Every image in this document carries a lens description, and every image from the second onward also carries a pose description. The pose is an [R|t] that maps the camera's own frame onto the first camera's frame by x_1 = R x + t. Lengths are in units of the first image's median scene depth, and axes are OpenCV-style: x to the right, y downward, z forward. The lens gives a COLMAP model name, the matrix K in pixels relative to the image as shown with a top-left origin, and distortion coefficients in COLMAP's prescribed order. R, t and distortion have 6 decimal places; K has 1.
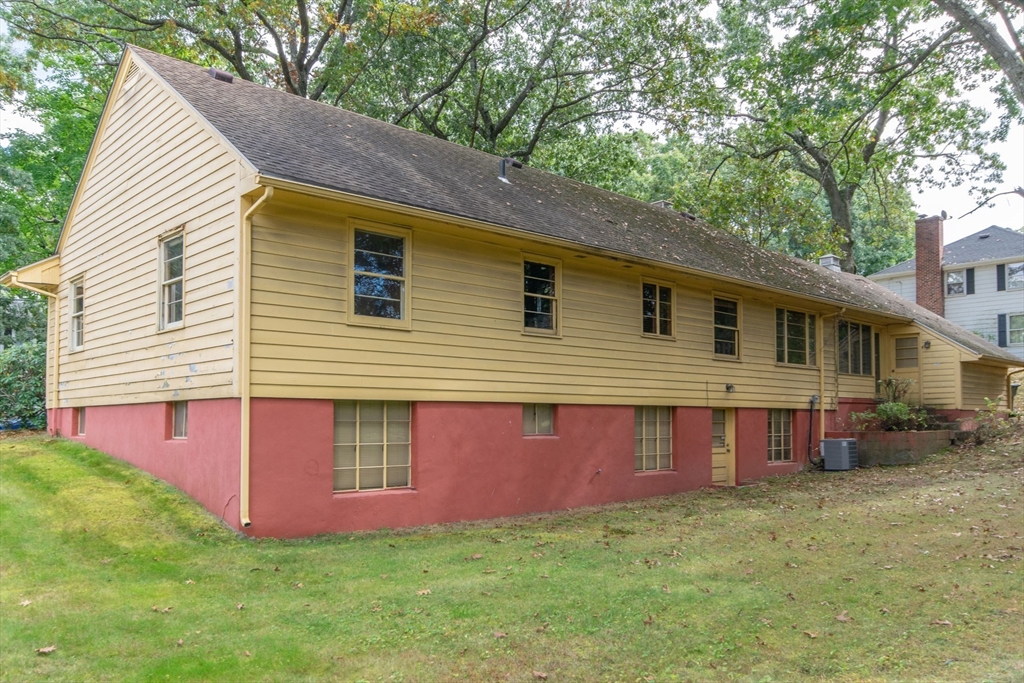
lens RADIAL K [[824.5, 0, 510.9], [0, 824.5, 380.6], [0, 0, 1]] dist [-0.005888, -0.003667]
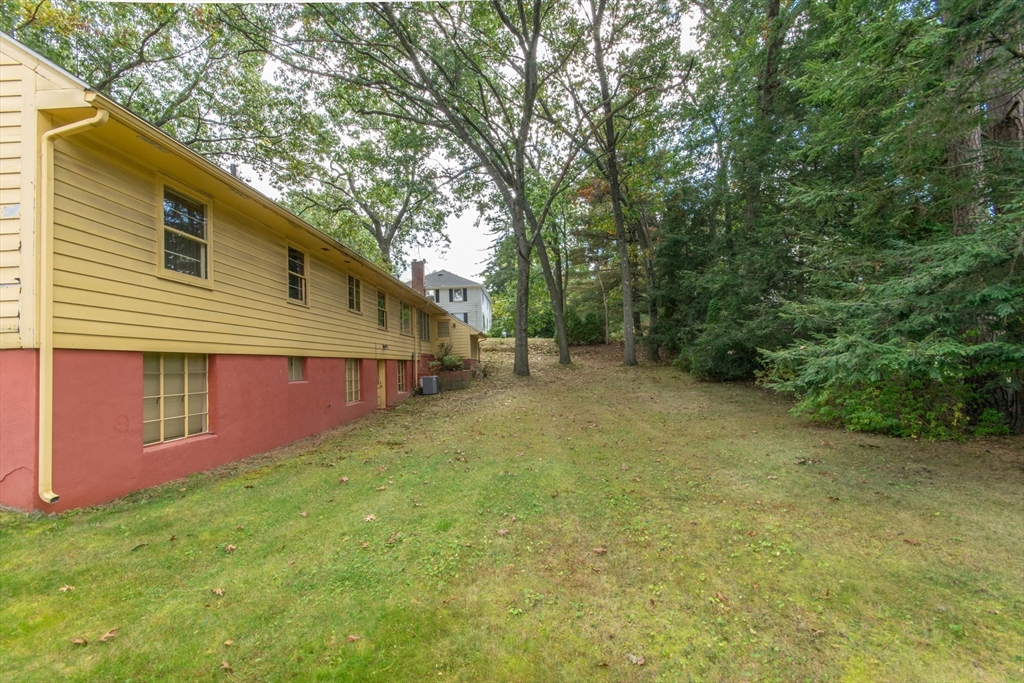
lens RADIAL K [[457.7, 0, 514.6], [0, 457.7, 337.2], [0, 0, 1]] dist [0.001447, -0.000379]
pose [[0.693857, 0.018227, 0.719883, -0.284569], [0.000588, 0.999665, -0.025878, 0.019092], [-0.720113, 0.018379, 0.693613, 0.286941]]
